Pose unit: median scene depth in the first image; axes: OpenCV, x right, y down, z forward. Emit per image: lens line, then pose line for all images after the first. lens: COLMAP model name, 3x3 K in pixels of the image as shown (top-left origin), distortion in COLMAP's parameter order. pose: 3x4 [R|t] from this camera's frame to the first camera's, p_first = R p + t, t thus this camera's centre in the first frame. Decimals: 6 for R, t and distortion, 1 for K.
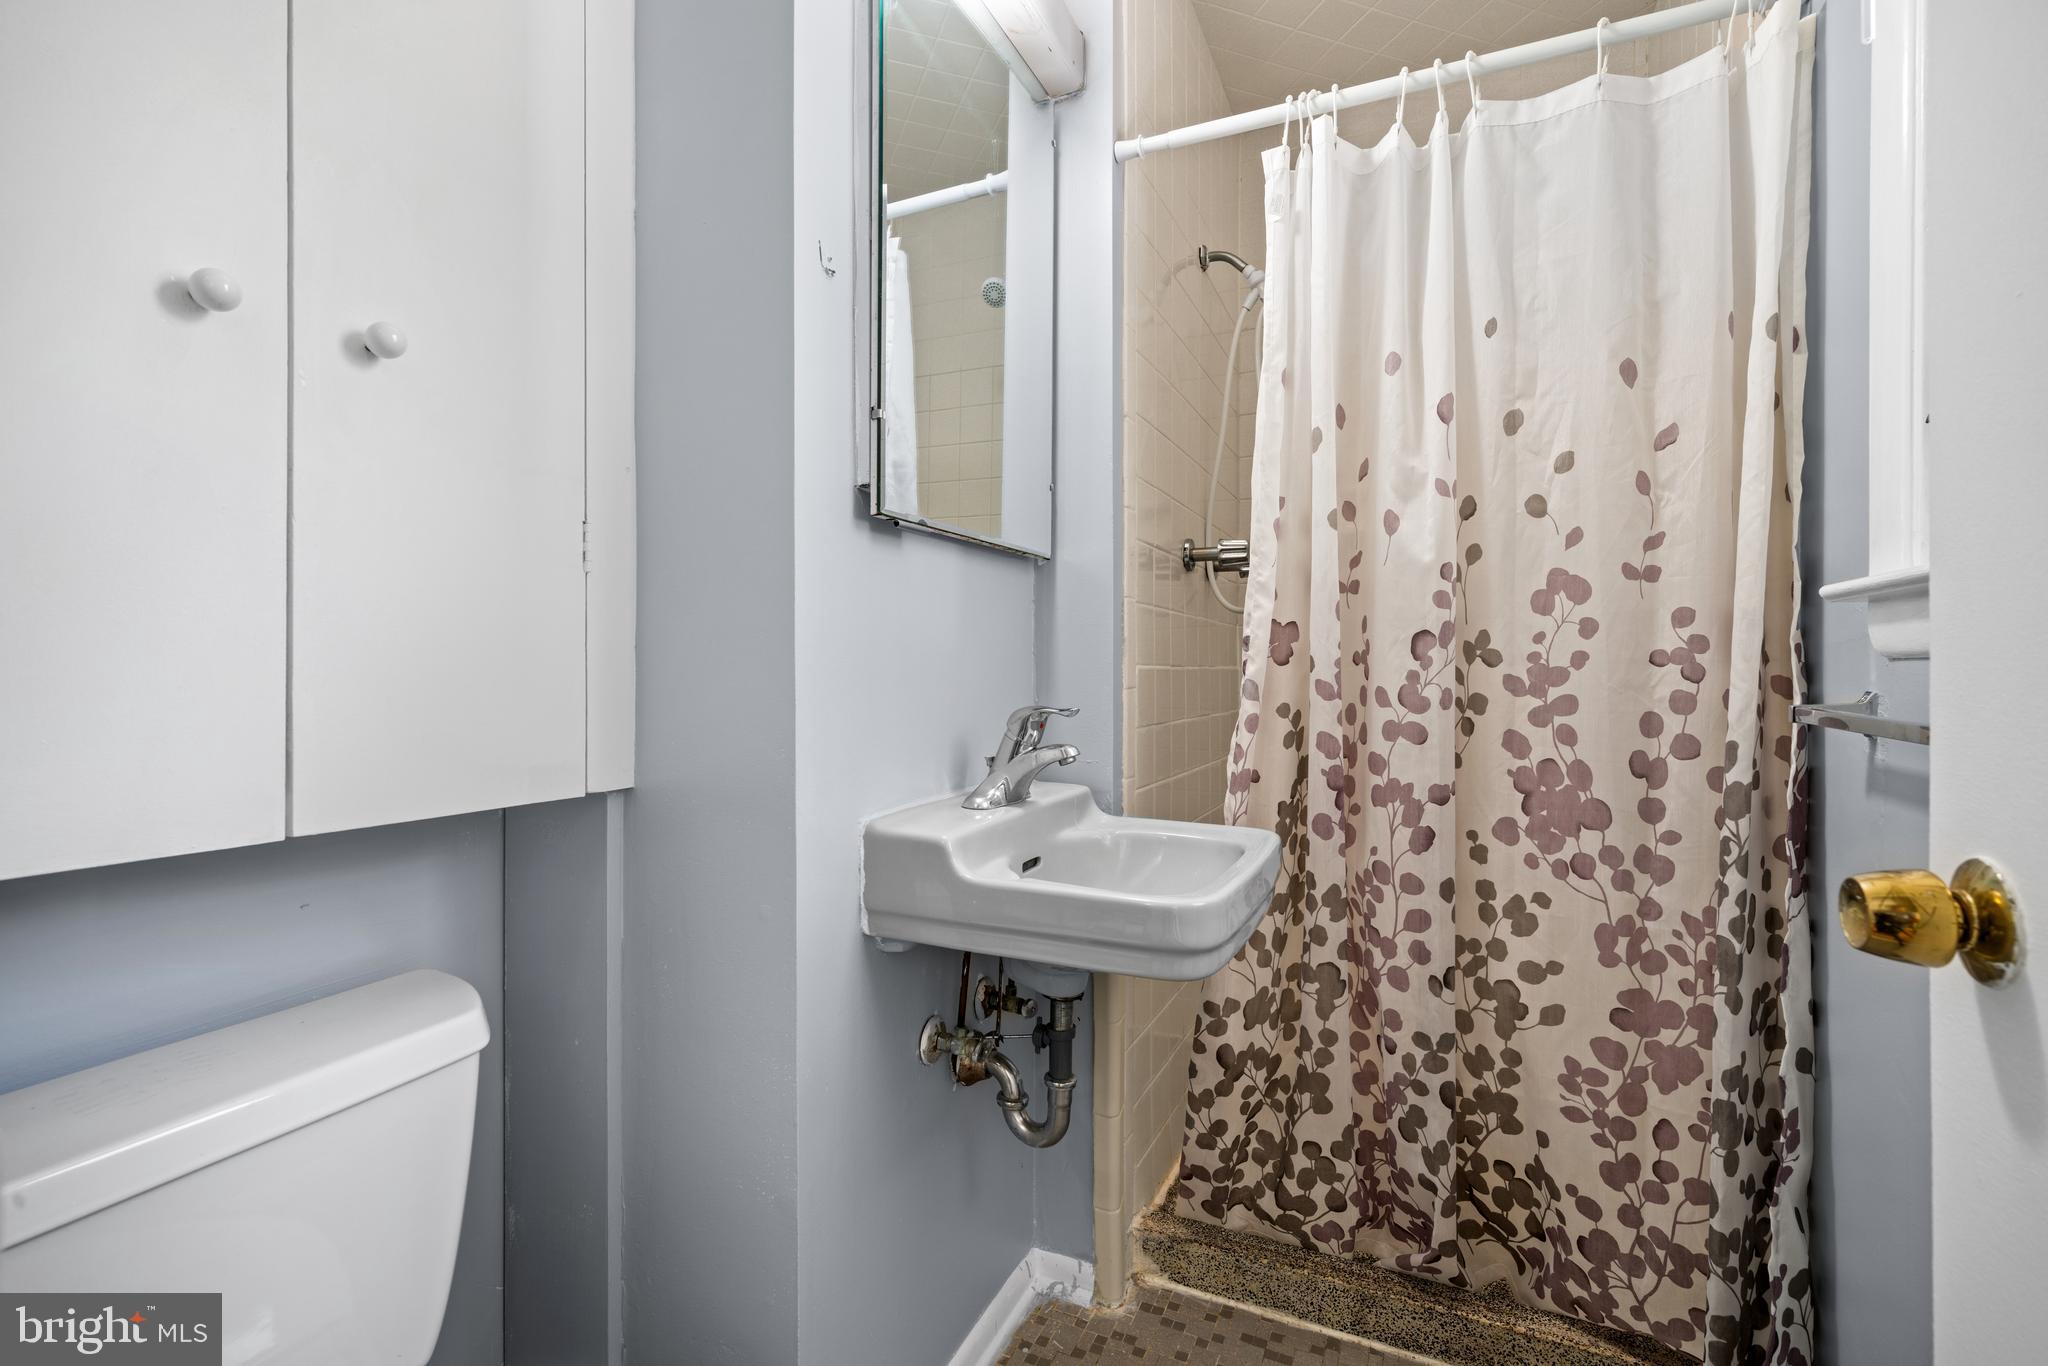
lens RADIAL K [[905.3, 0, 1020.0], [0, 905.3, 684.1], [0, 0, 1]] dist [-0.001533, -0.000051]
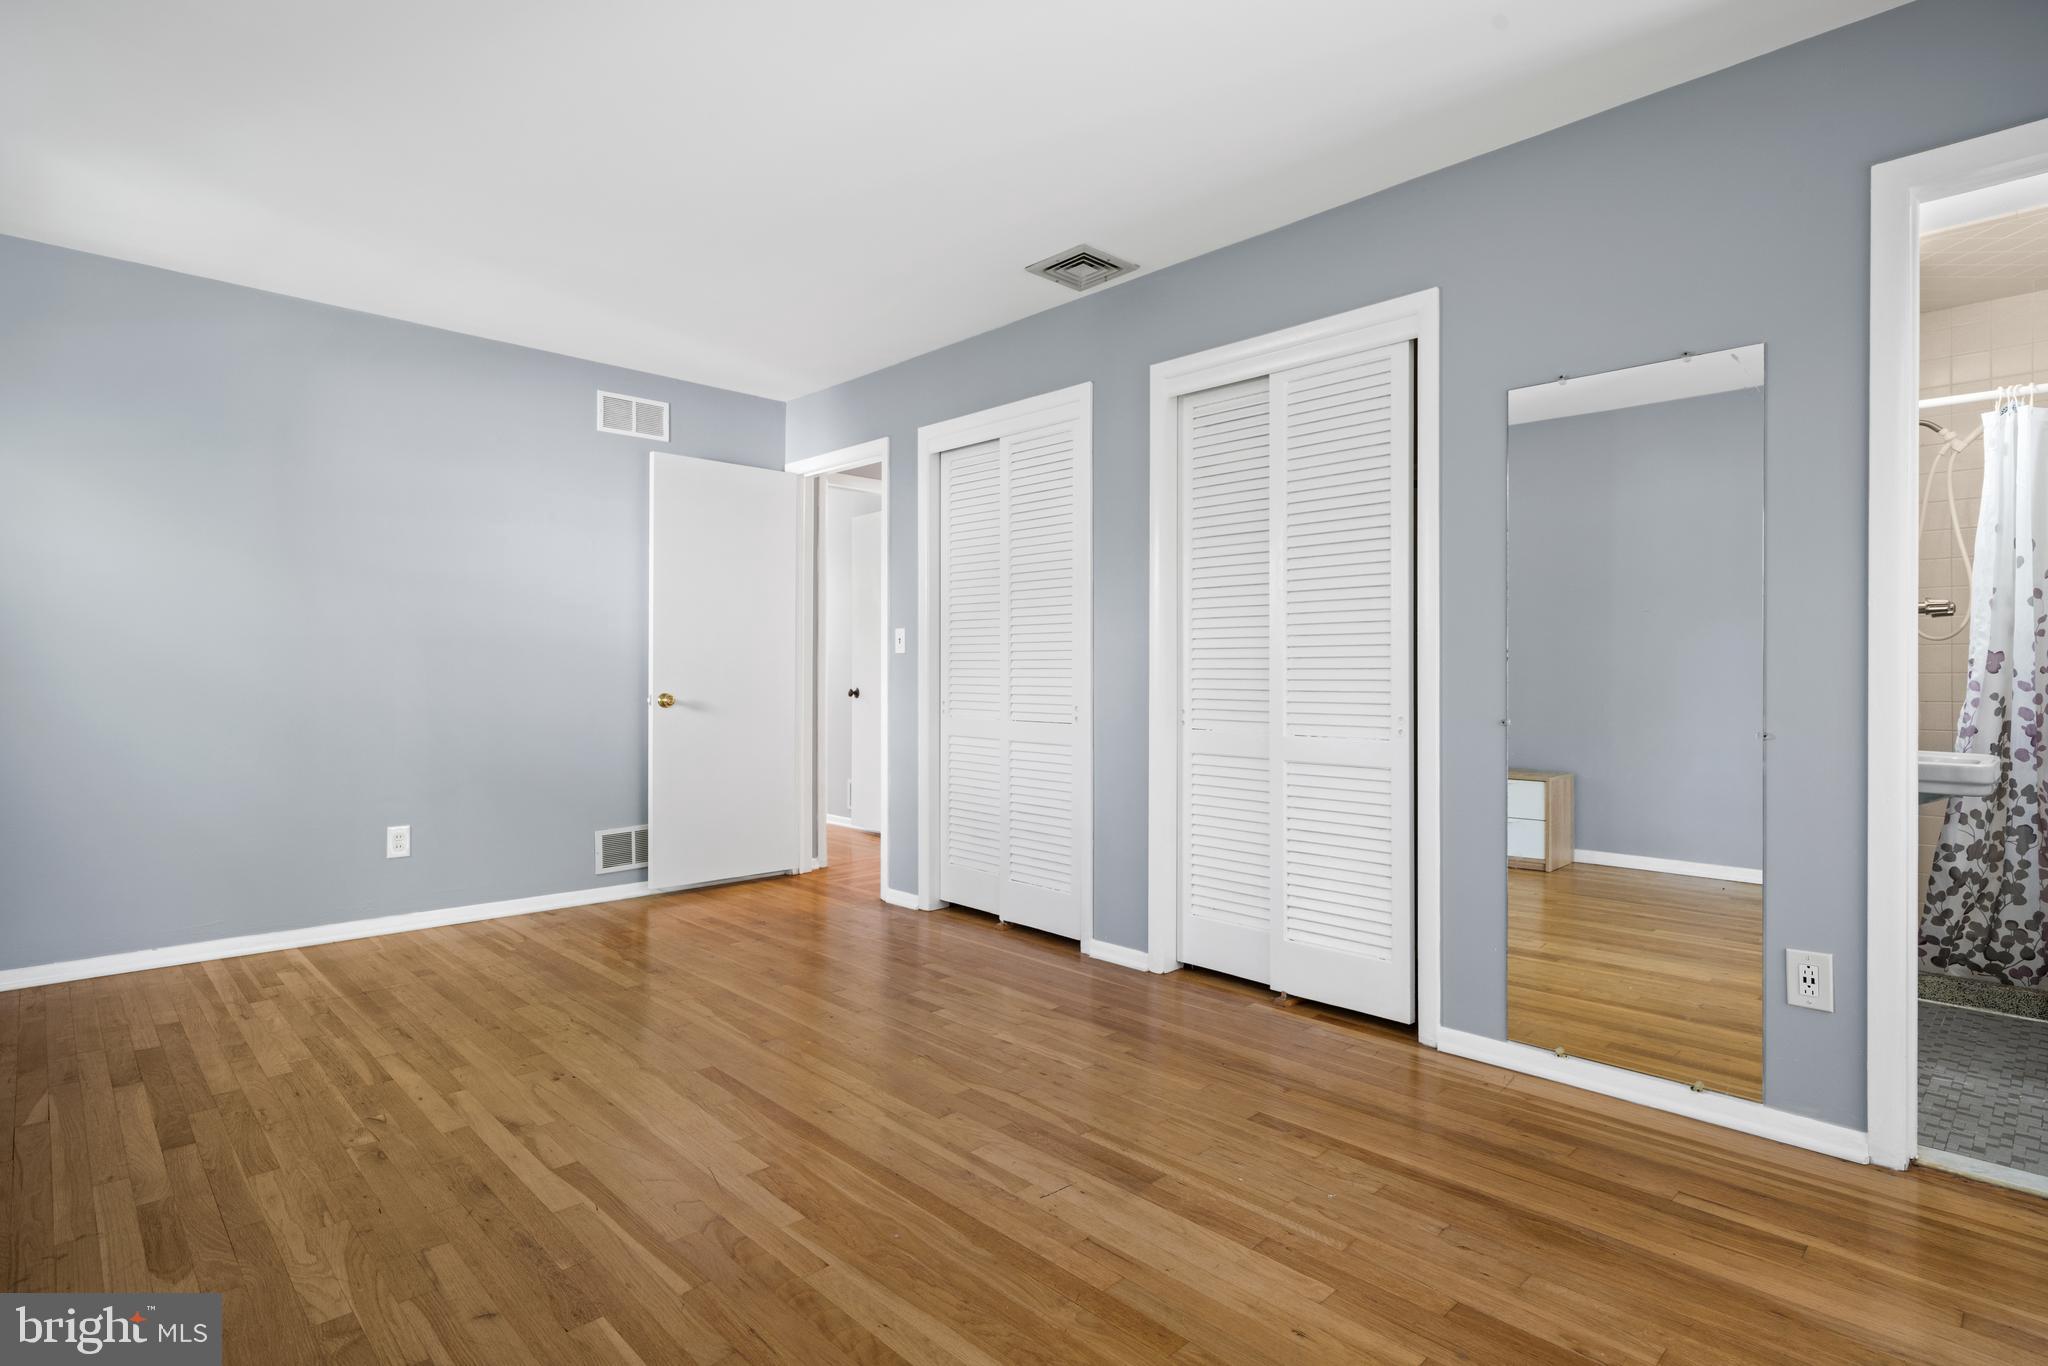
lens RADIAL K [[1008.6, 0, 1009.2], [0, 1008.6, 672.8], [0, 0, 1]] dist [0.000809, -0.001338]
pose [[0.929939, 0.004718, -0.367683, -0.873625], [-0.006884, 0.999966, -0.004580, 0.002490], [0.367649, 0.006790, 0.929940, -1.779191]]
